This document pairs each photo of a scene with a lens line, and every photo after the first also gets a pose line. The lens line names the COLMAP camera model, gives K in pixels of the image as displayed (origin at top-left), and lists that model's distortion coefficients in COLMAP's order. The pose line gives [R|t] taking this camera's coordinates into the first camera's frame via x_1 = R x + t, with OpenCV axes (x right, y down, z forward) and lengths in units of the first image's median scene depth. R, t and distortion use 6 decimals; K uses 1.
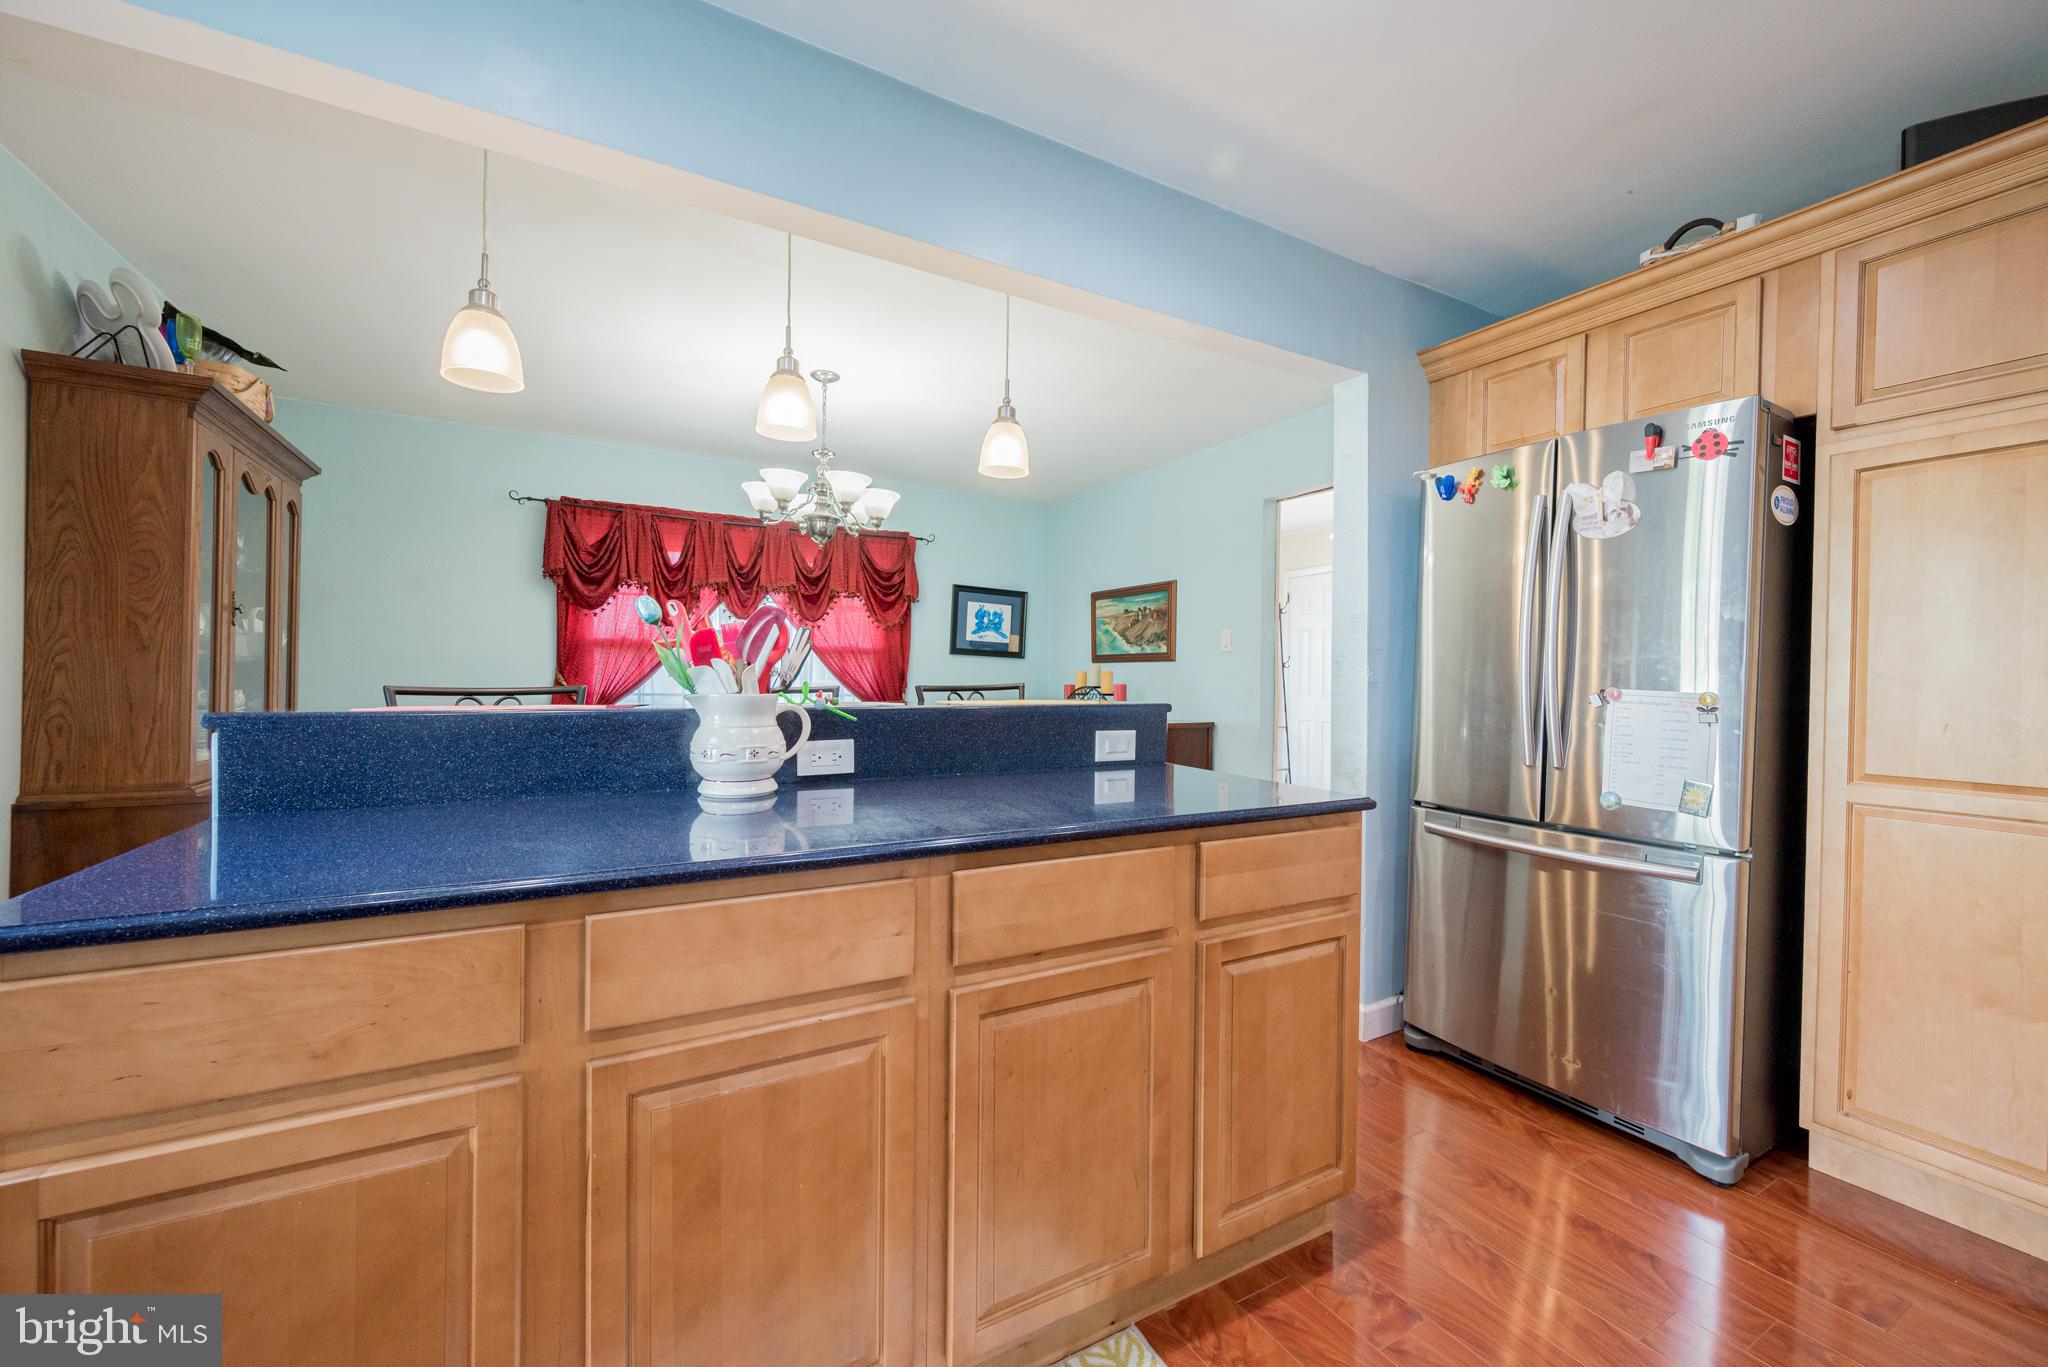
lens RADIAL K [[807.8, 0, 1029.9], [0, 807.8, 689.3], [0, 0, 1]] dist [-0.000004, 0.000202]
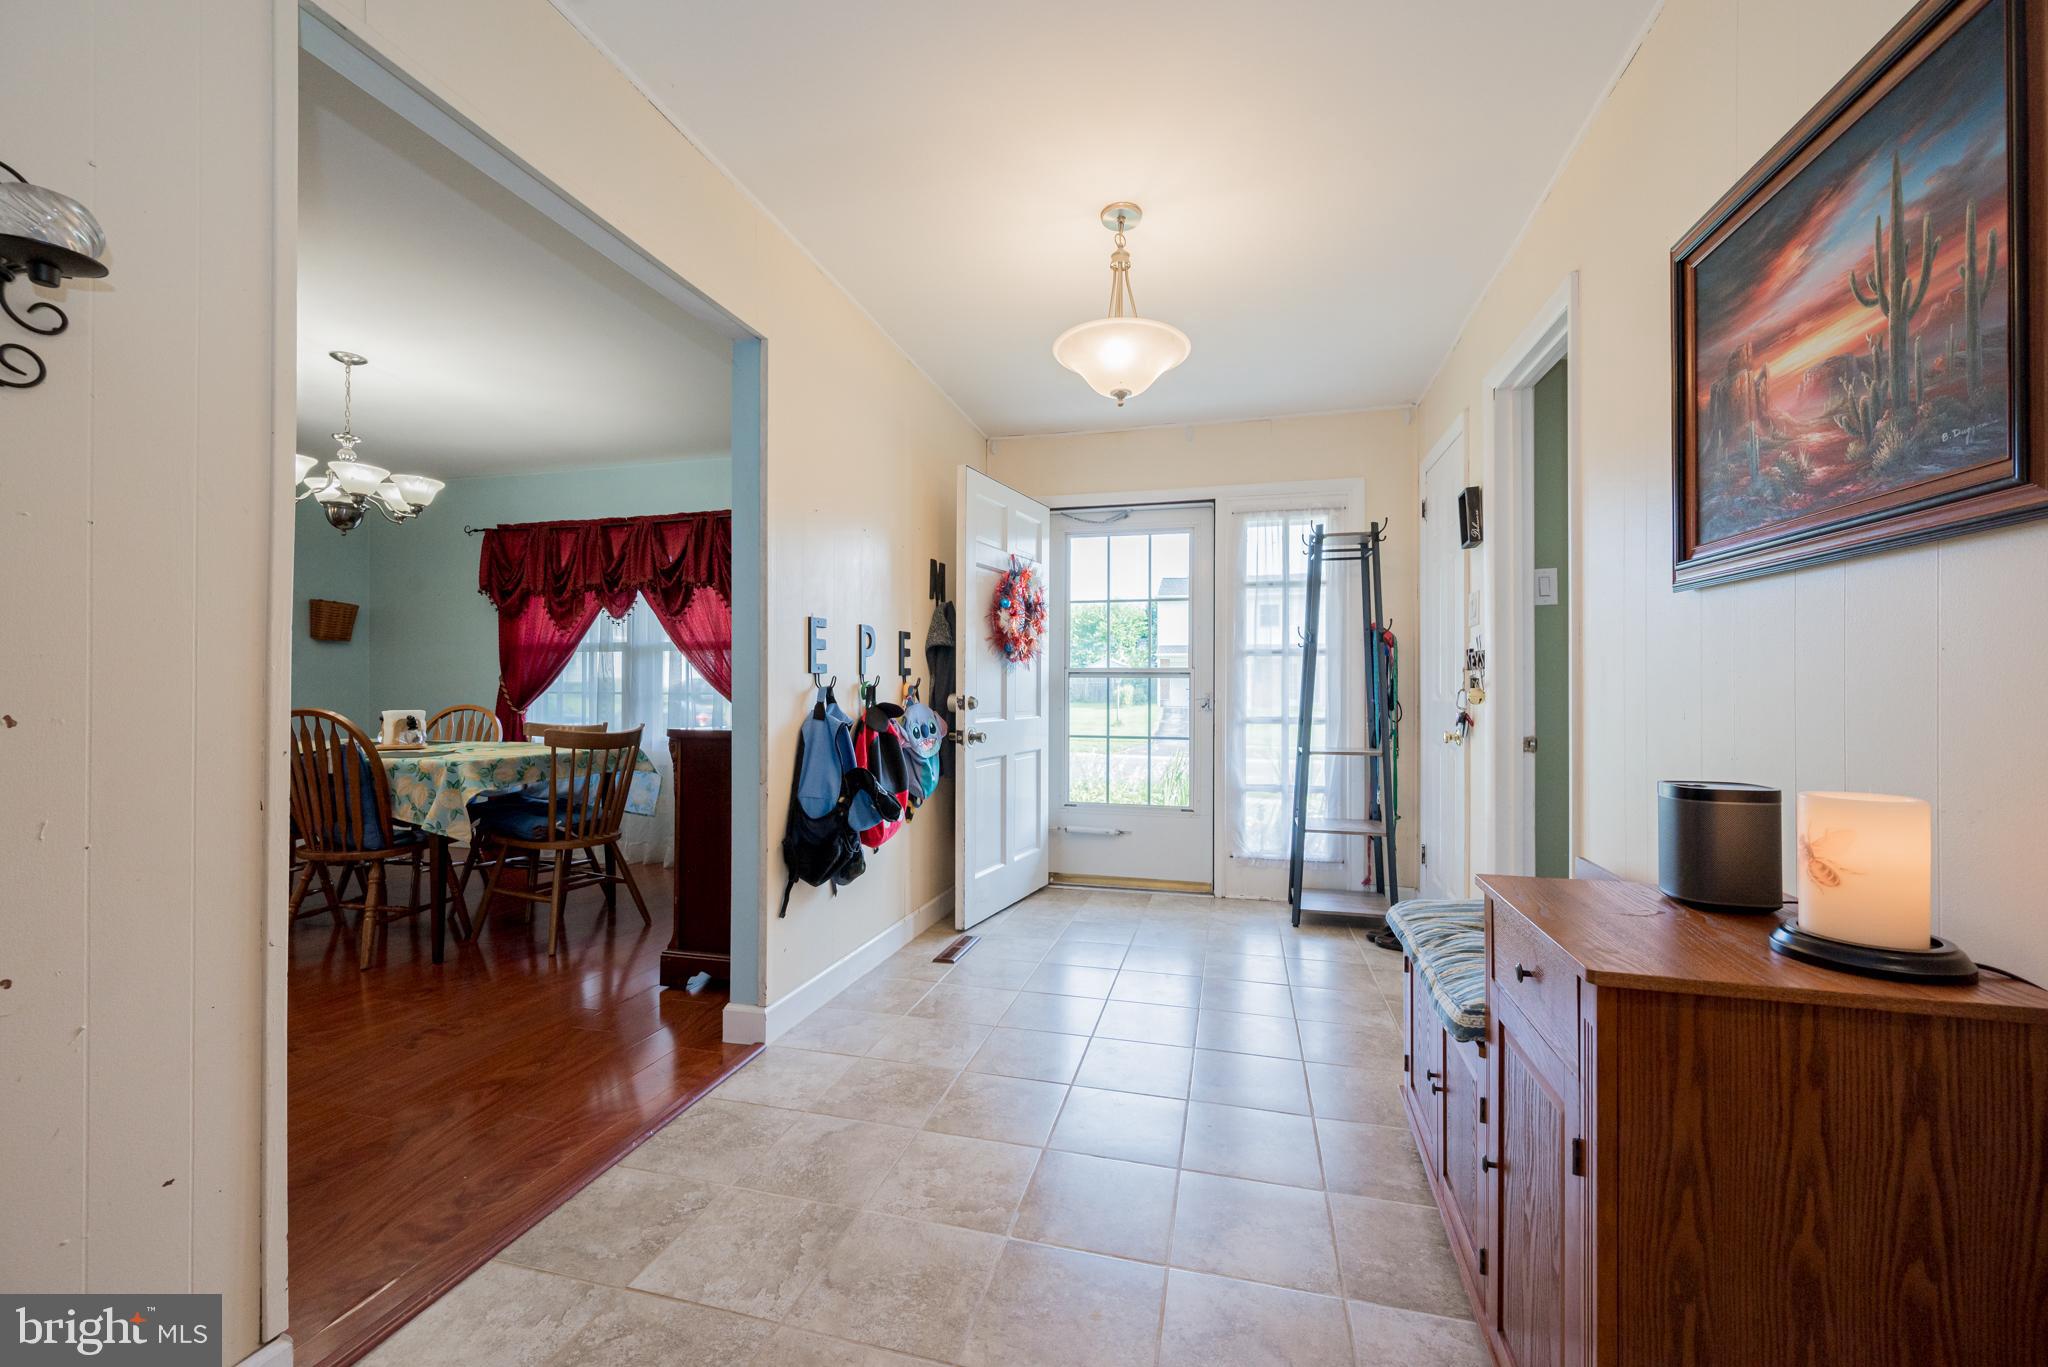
lens RADIAL K [[807.8, 0, 1035.8], [0, 807.8, 681.9], [0, 0, 1]] dist [-0.000004, 0.000202]
pose [[0.710388, -0.014605, -0.703658, 0.745175], [-0.000335, 0.999778, -0.021089, 0.015338], [0.703810, 0.015217, 0.710226, 0.655052]]
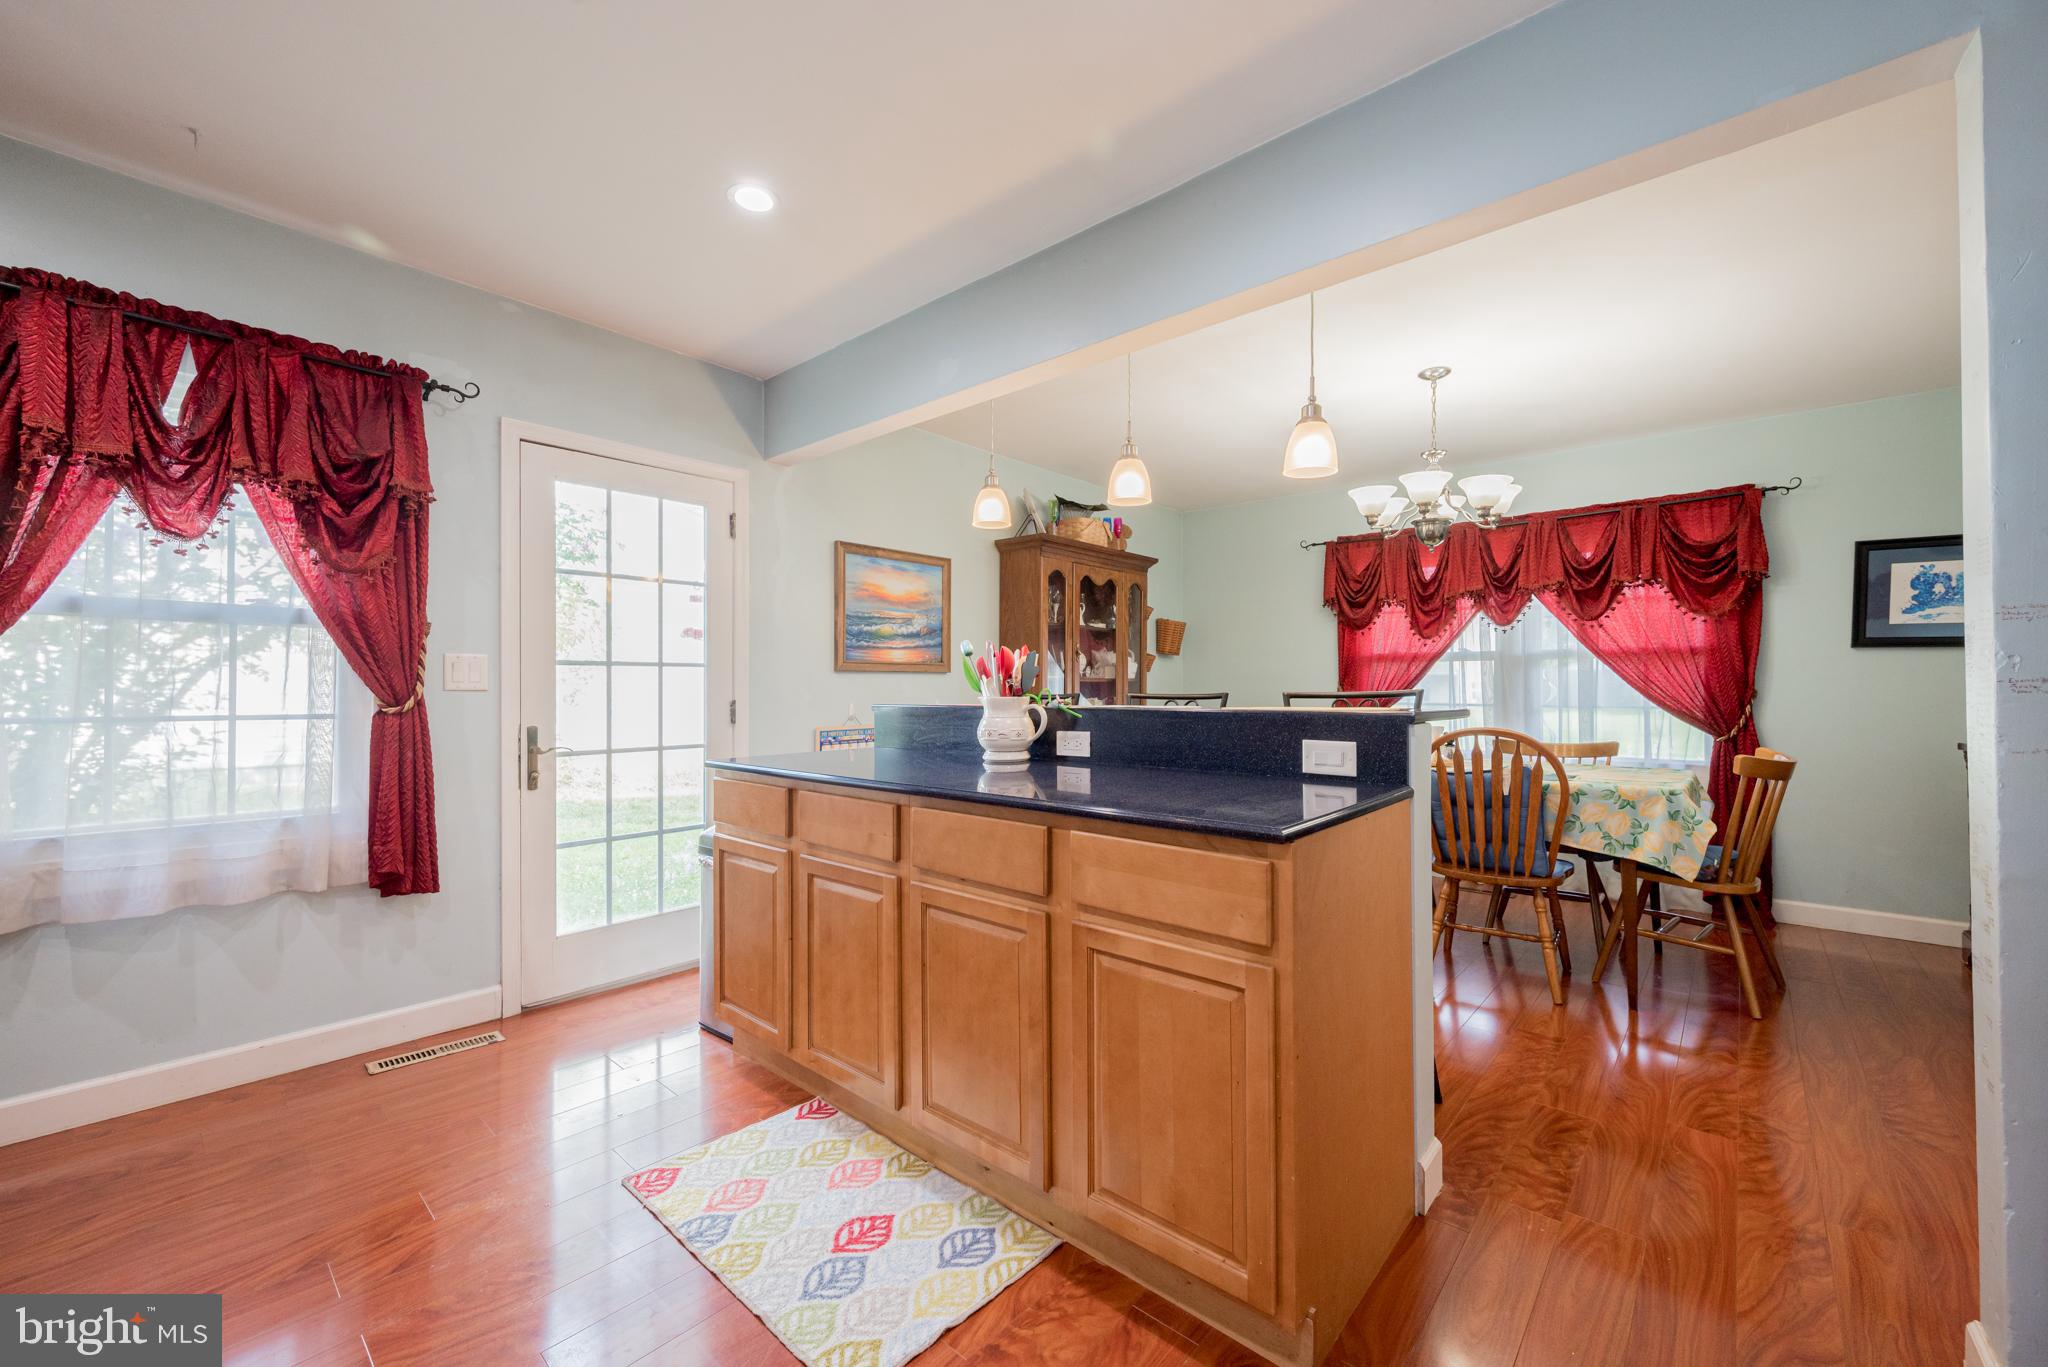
lens RADIAL K [[807.8, 0, 1032.5], [0, 807.8, 683.9], [0, 0, 1]] dist [-0.000004, 0.000202]
pose [[0.324620, -0.016115, -0.945707, 0.365443], [-0.004856, 0.999813, -0.018704, 0.002709], [0.945832, 0.010664, 0.324481, 0.171172]]
